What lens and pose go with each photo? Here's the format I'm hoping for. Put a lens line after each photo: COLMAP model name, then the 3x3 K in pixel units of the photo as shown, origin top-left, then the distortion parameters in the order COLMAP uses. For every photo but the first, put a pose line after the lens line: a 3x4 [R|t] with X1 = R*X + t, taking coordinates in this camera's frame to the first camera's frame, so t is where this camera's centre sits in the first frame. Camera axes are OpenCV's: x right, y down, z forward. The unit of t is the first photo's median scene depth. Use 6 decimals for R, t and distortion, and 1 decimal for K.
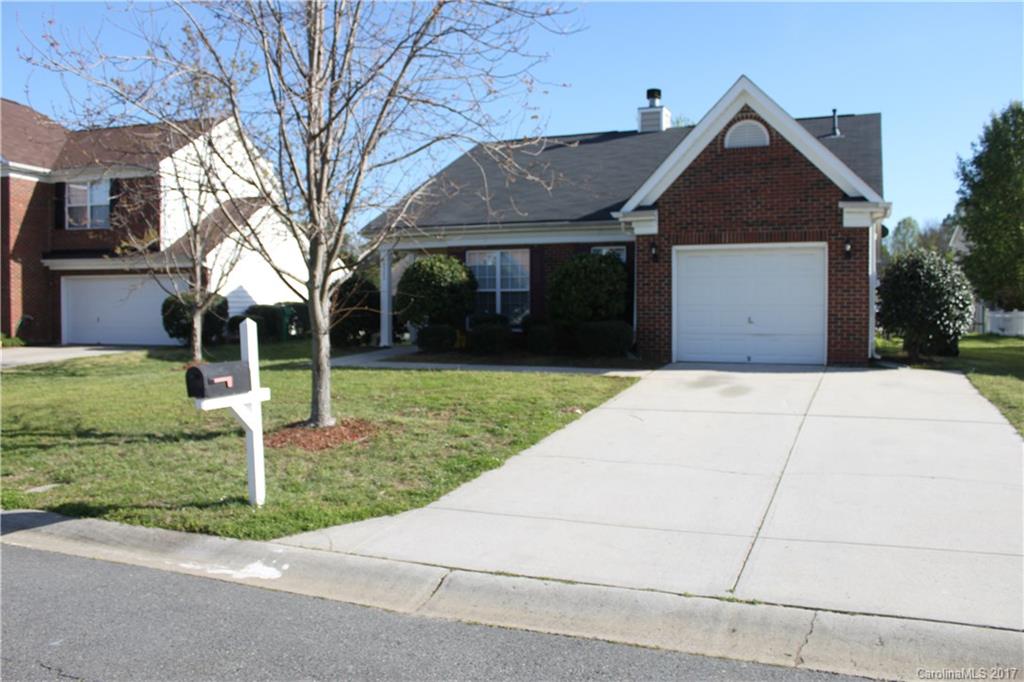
lens RADIAL K [[892.5, 0, 512.0], [0, 892.5, 341.0], [0, 0, 1]] dist [-0.097874, -0.000891]
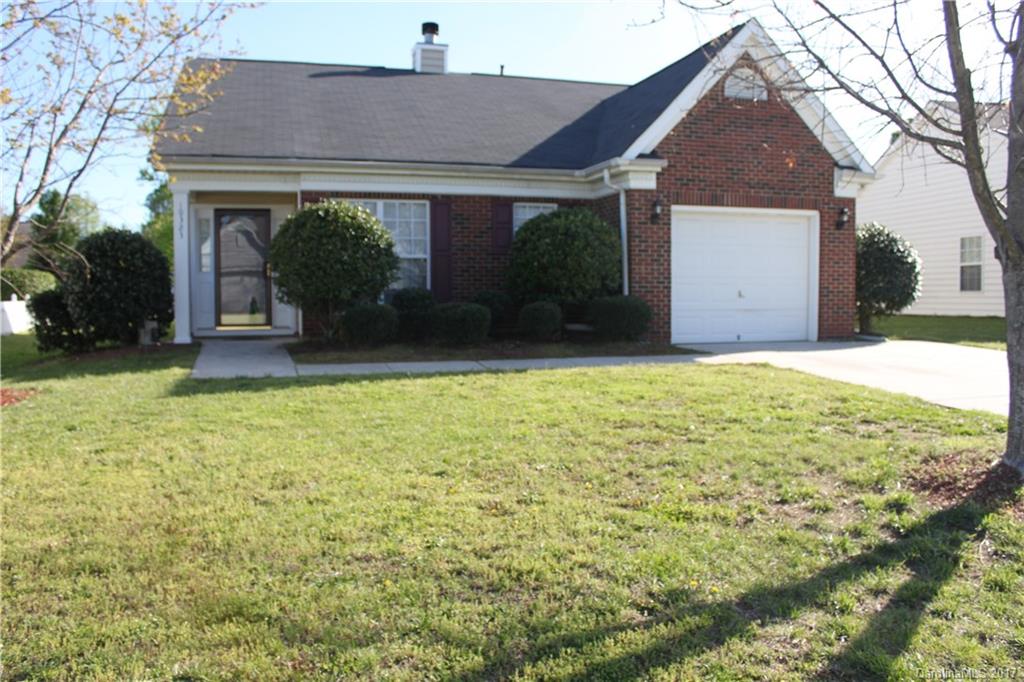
lens RADIAL K [[892.5, 0, 512.0], [0, 892.5, 341.0], [0, 0, 1]] dist [-0.097874, -0.000891]
pose [[0.751698, -0.033356, 0.658663, -0.485007], [0.028094, 0.999433, 0.018551, 0.000565], [-0.658909, 0.004560, 0.752209, 0.472986]]
